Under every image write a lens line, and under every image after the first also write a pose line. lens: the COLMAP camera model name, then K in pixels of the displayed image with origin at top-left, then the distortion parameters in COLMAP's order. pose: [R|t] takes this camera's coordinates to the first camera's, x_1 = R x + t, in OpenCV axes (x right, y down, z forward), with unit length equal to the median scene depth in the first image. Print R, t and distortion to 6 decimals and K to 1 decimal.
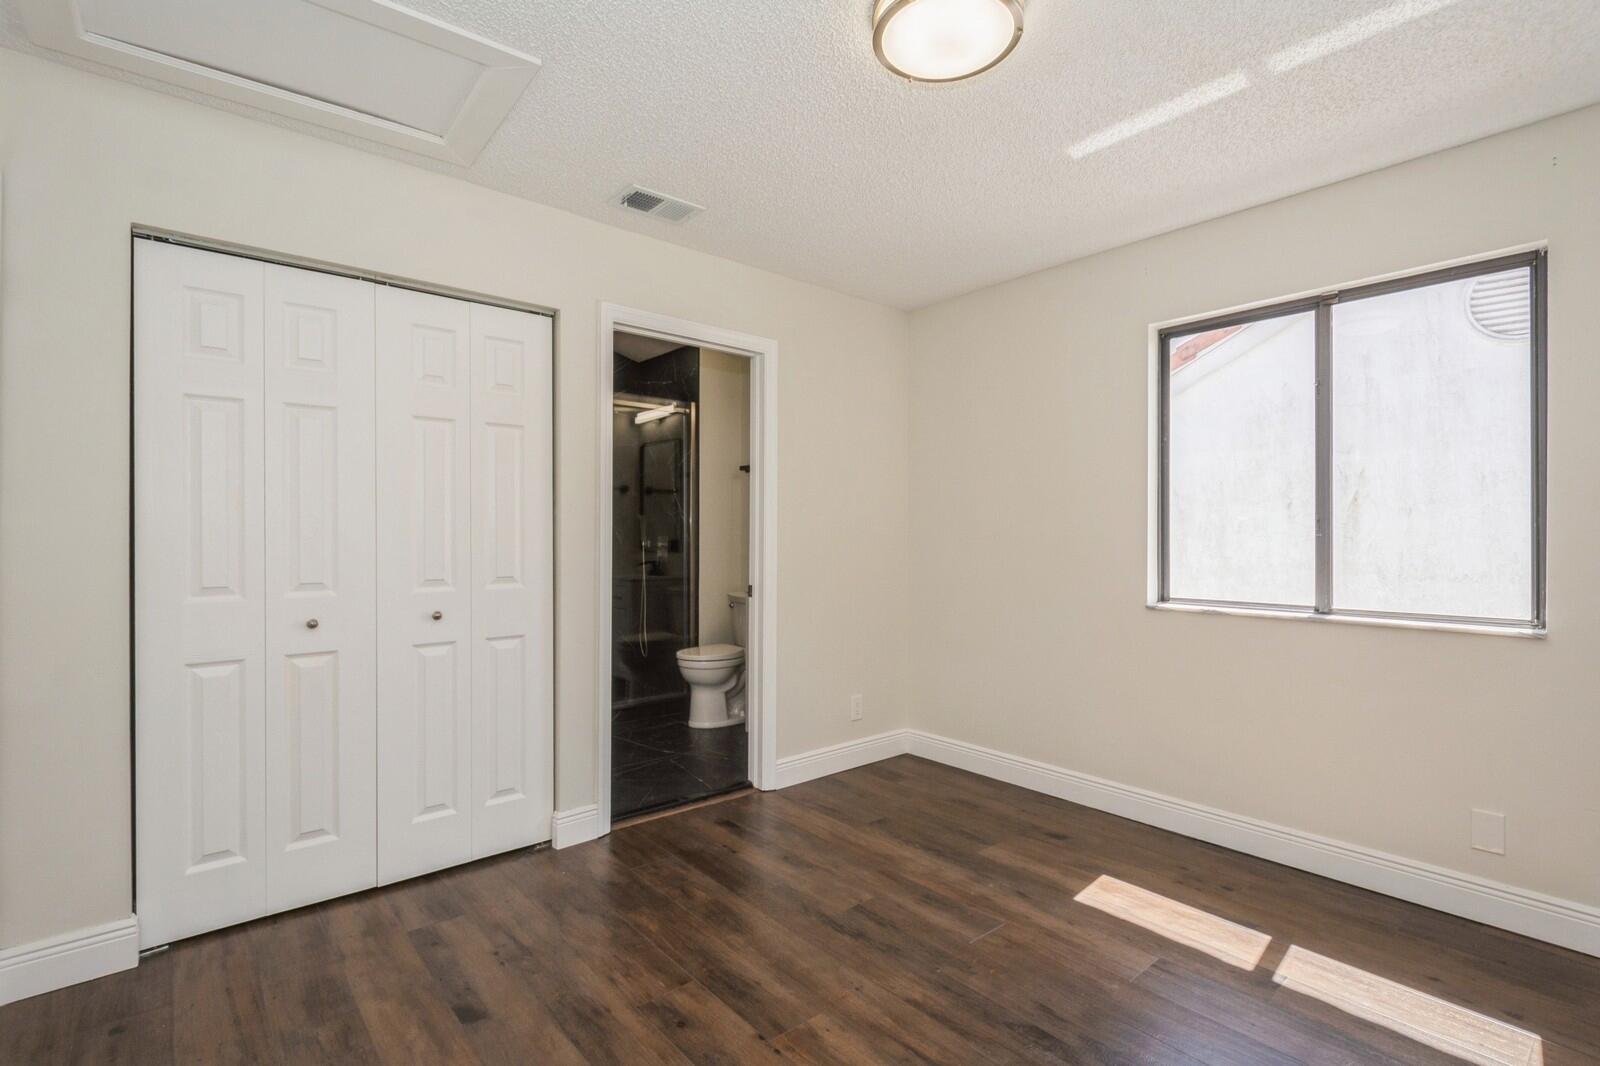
lens RADIAL K [[745.6, 0, 798.7], [0, 745.6, 550.1], [0, 0, 1]] dist [0.026972, -0.015737]
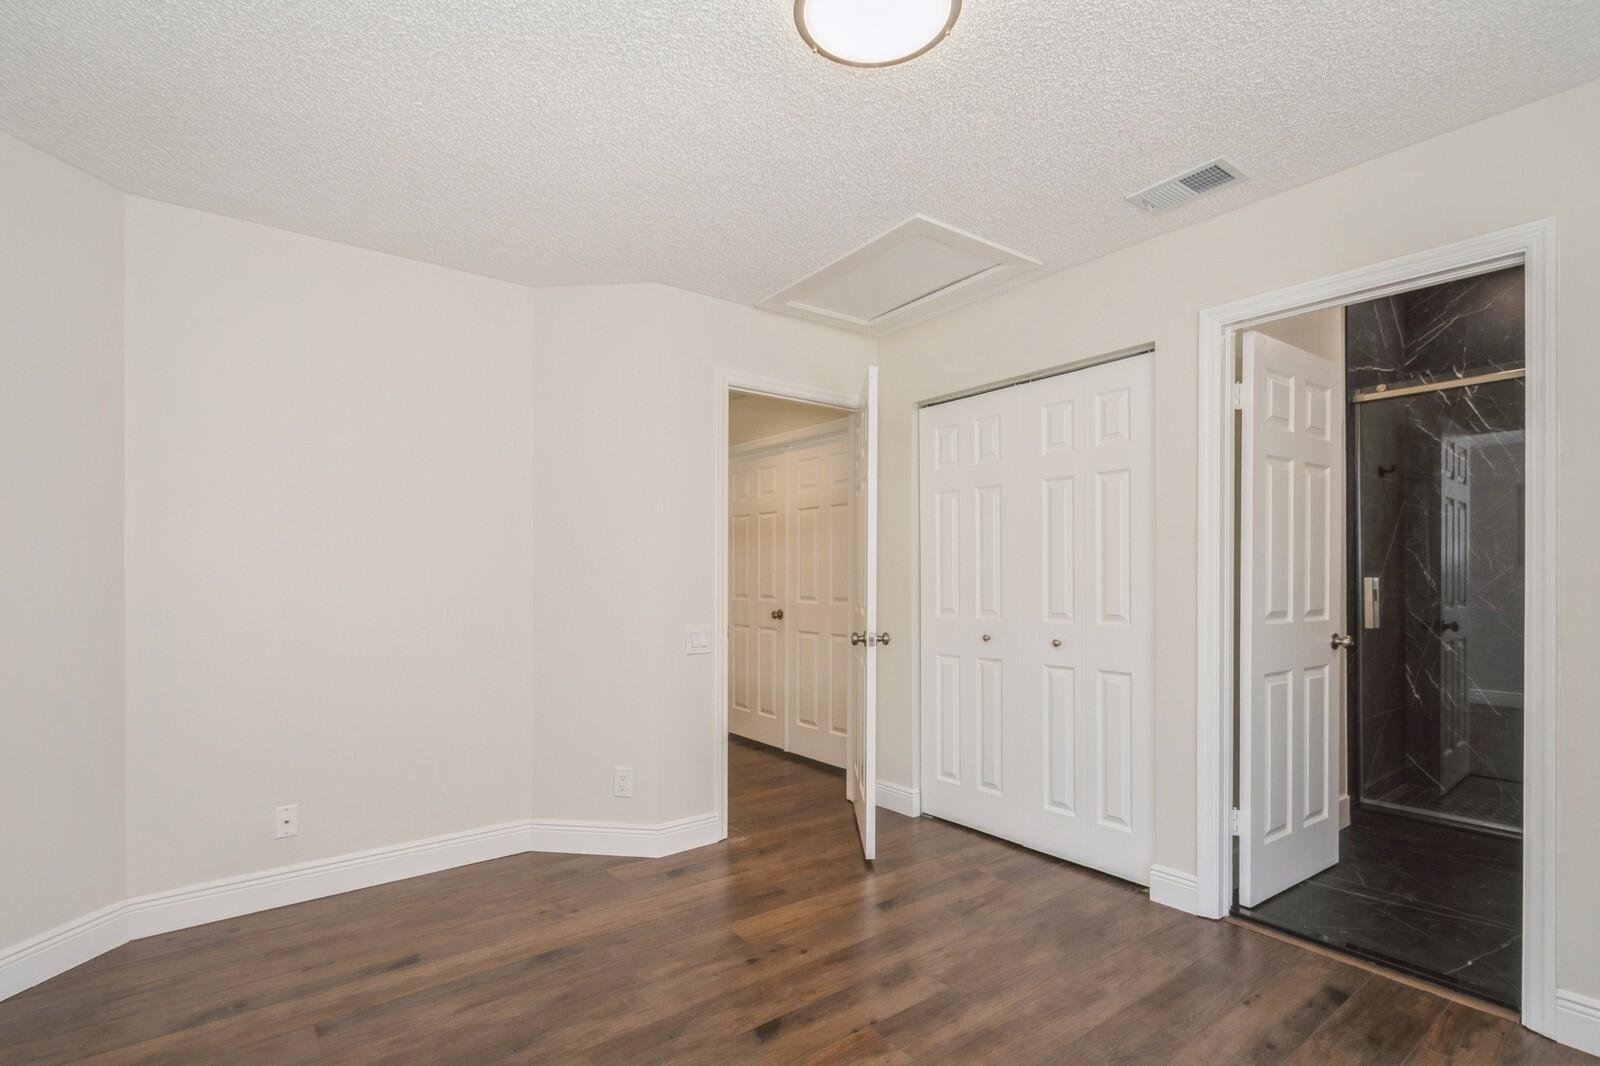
lens RADIAL K [[756.7, 0, 796.0], [0, 756.7, 584.2], [0, 0, 1]] dist [0.000178, -0.000109]
pose [[-0.051395, 0.004134, -0.998670, 0.721157], [-0.019890, 0.999789, 0.005162, -0.003087], [0.998480, 0.020129, -0.051302, 0.627356]]
